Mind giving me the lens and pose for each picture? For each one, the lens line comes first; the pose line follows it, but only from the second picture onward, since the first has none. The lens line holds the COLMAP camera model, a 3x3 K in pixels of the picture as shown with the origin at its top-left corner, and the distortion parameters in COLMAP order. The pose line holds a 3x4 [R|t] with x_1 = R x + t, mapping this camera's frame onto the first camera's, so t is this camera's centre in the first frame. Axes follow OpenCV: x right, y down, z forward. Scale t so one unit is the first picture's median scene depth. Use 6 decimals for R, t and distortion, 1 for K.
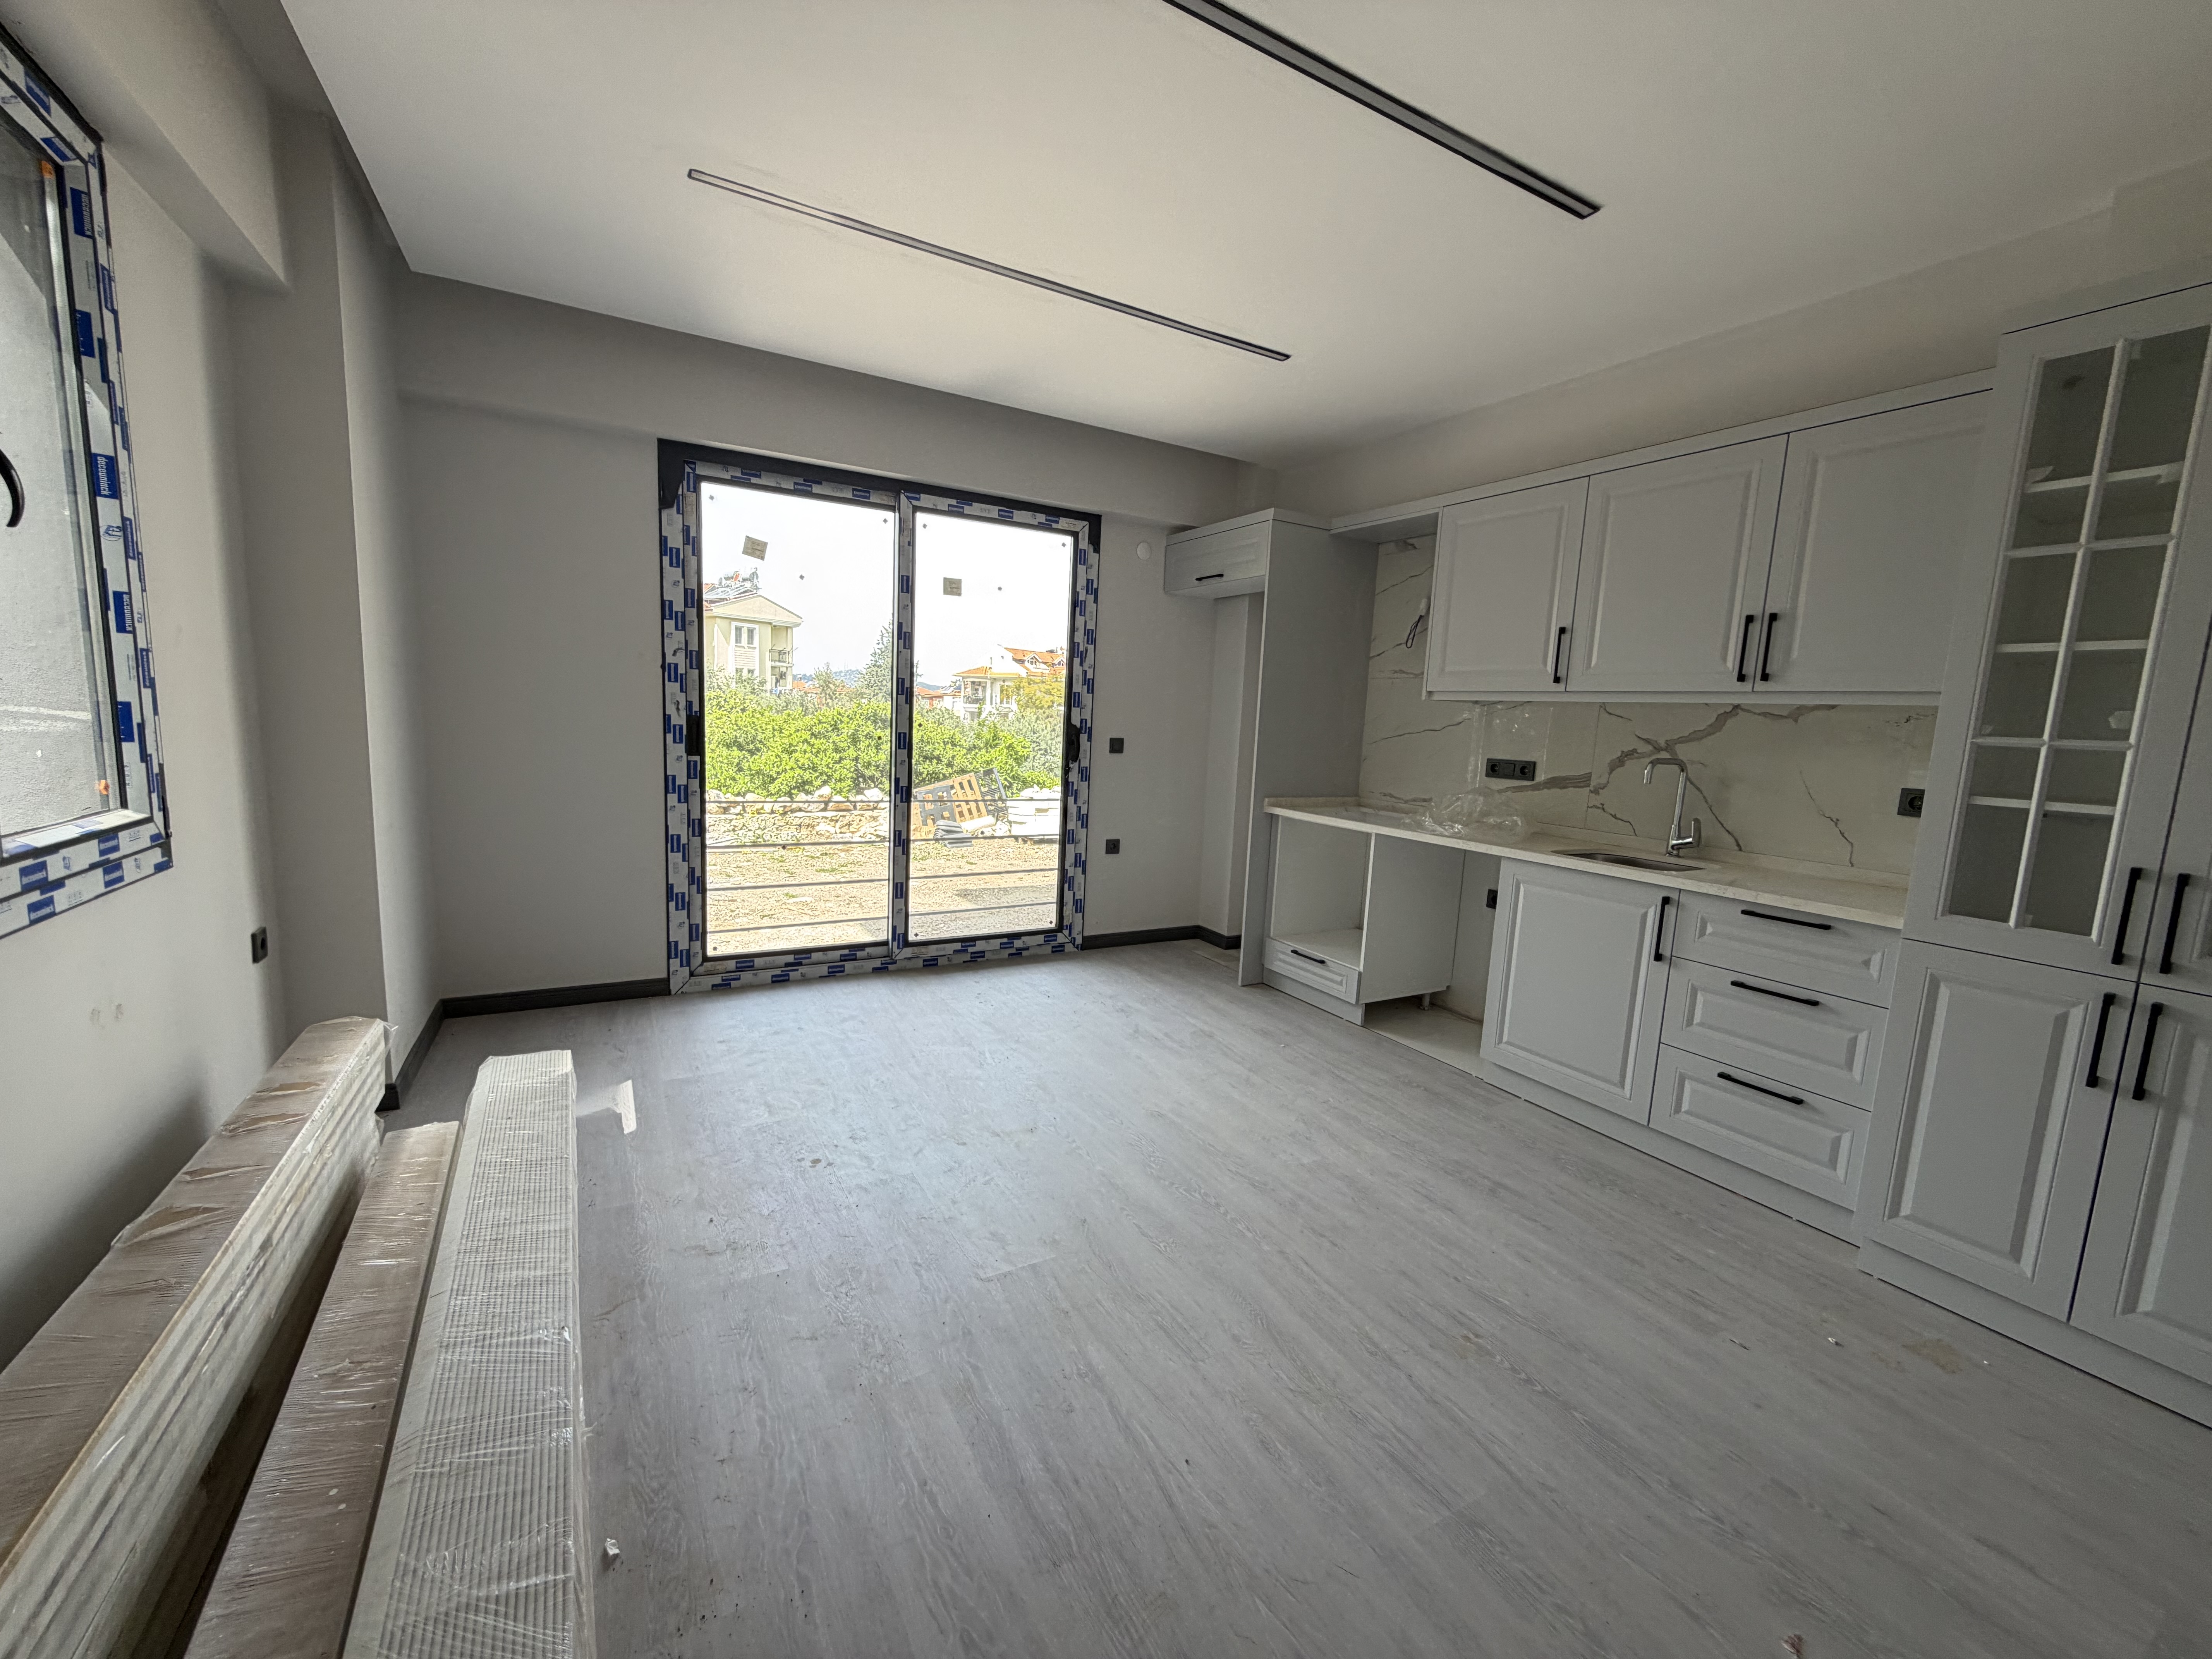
lens RADIAL K [[874.4, 0, 1106.0], [0, 874.4, 829.5], [0, 0, 1]] dist [0.009269, -0.000257]
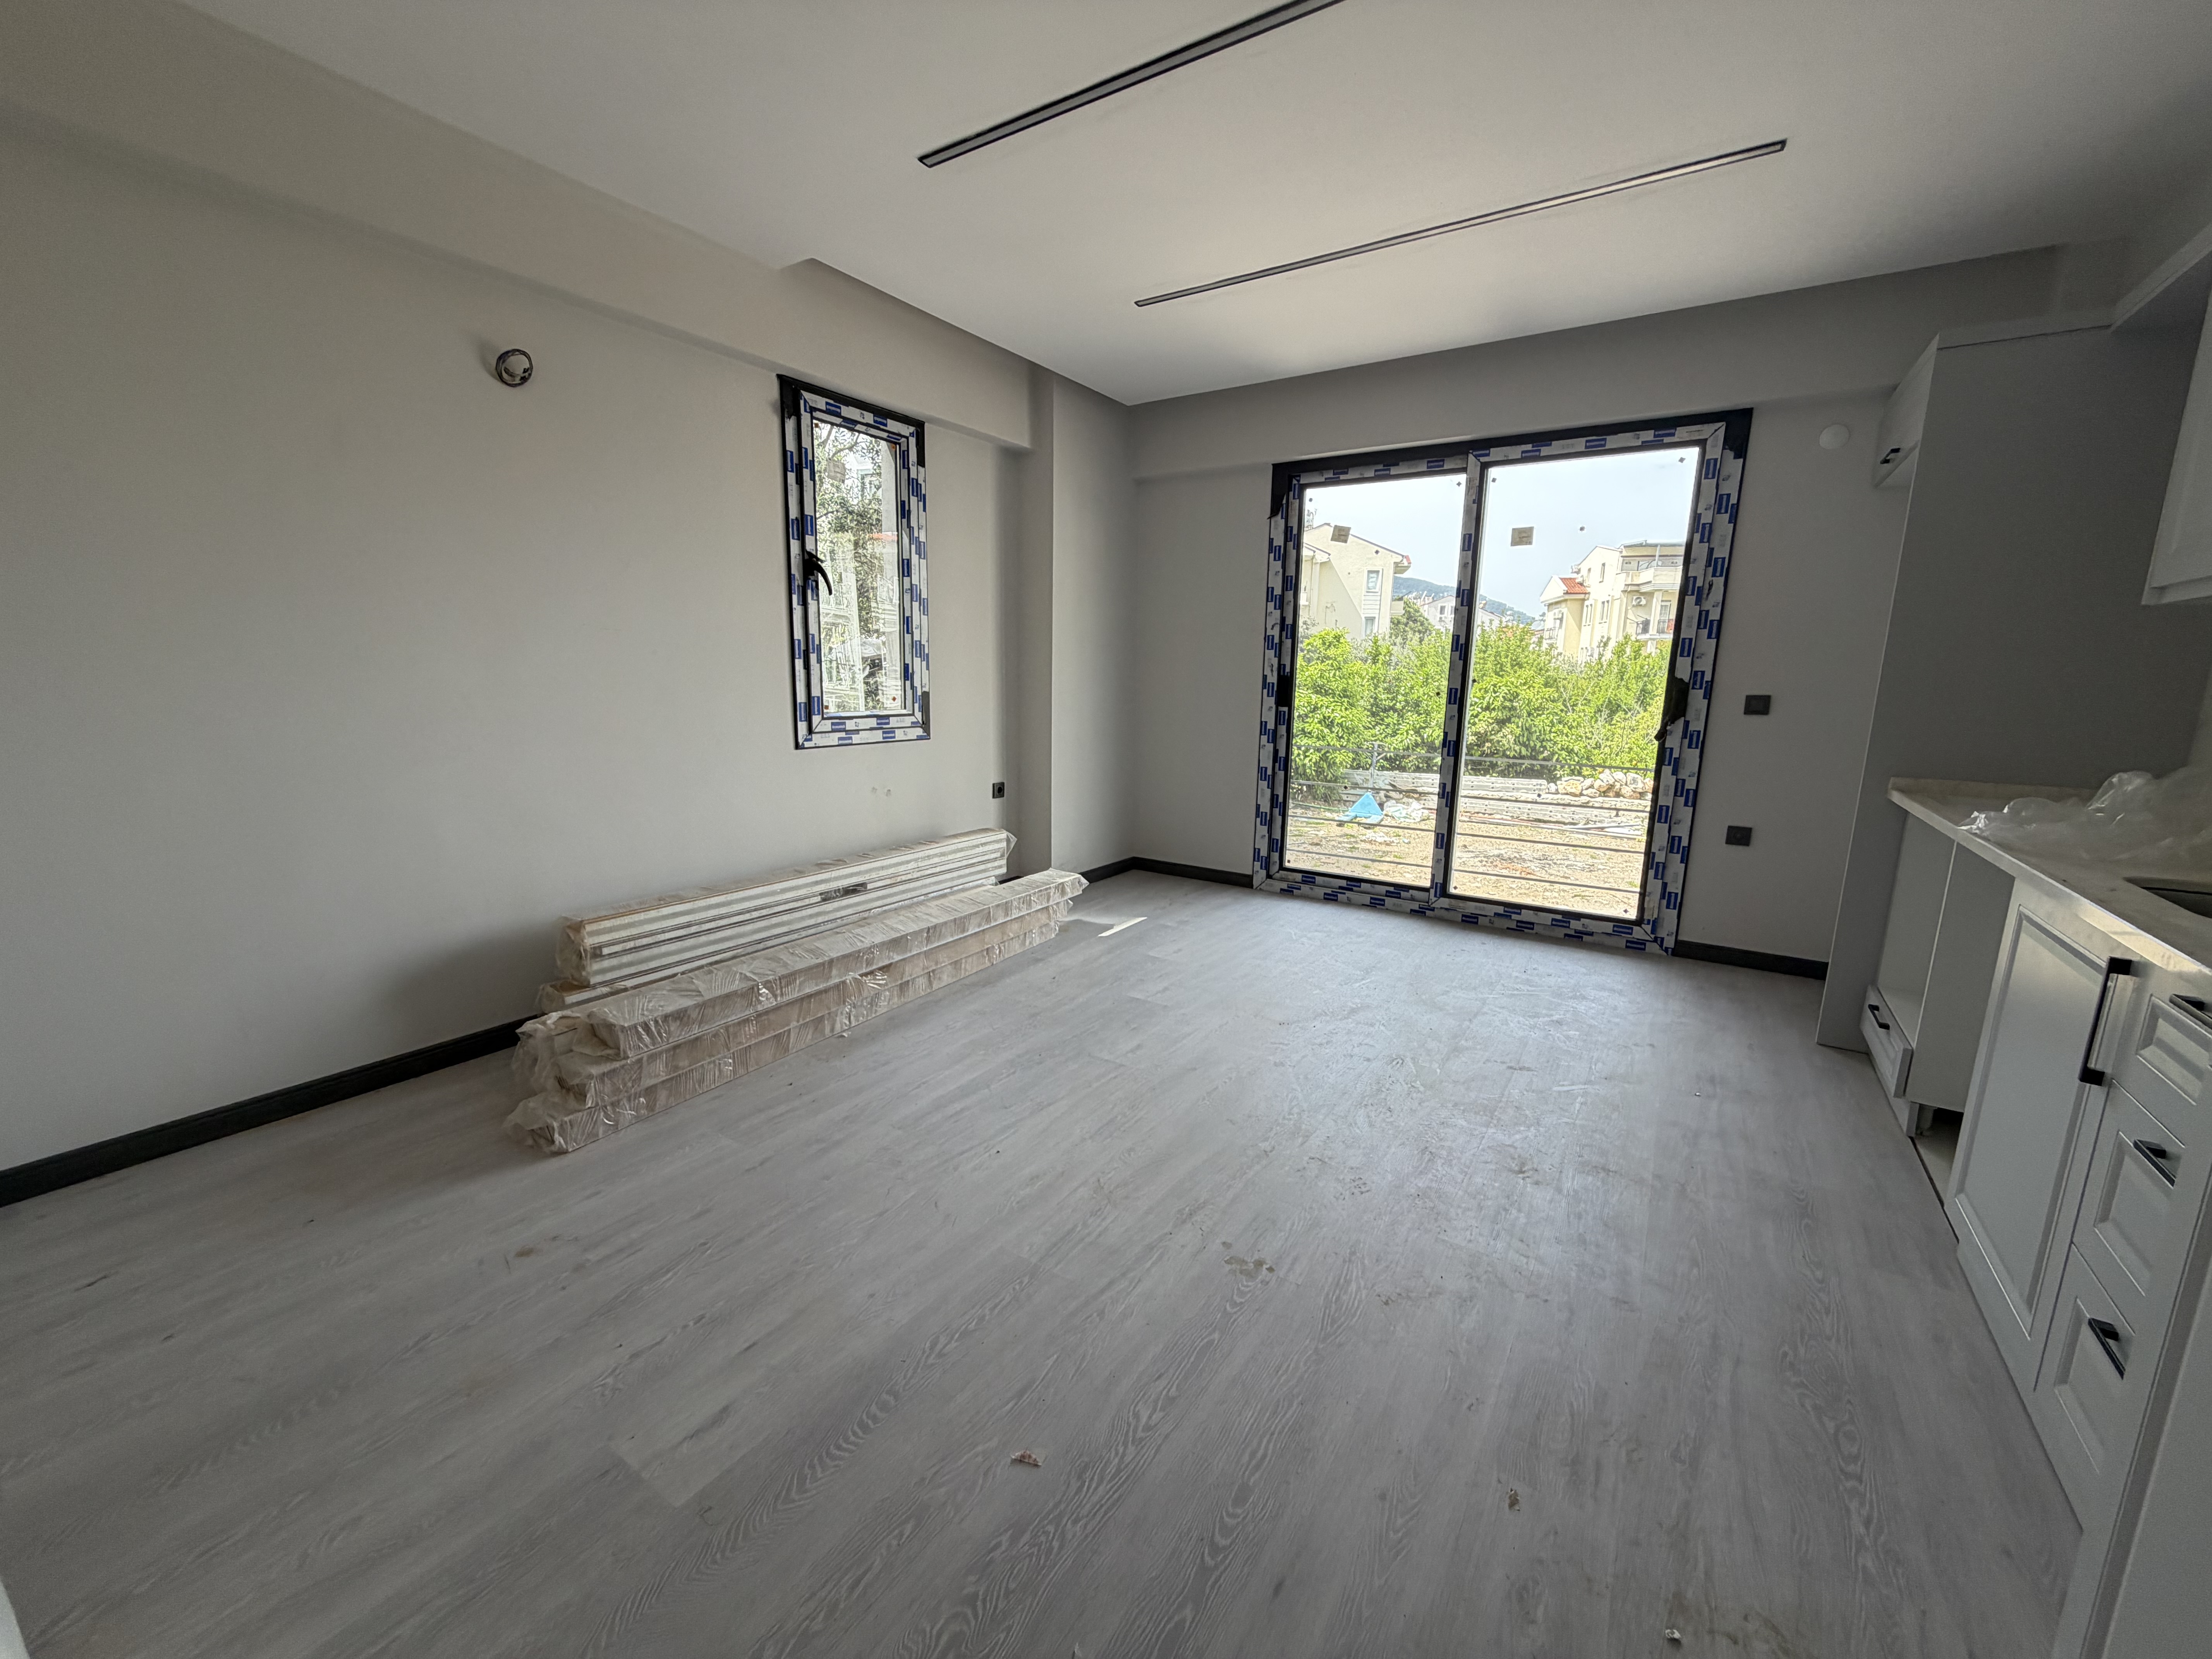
lens RADIAL K [[874.4, 0, 1106.0], [0, 874.4, 829.5], [0, 0, 1]] dist [0.009269, -0.000257]
pose [[0.466378, 0.125331, -0.875662, 0.510526], [-0.115021, 0.990100, 0.080449, 0.018683], [0.877076, 0.063200, 0.476176, 0.159238]]
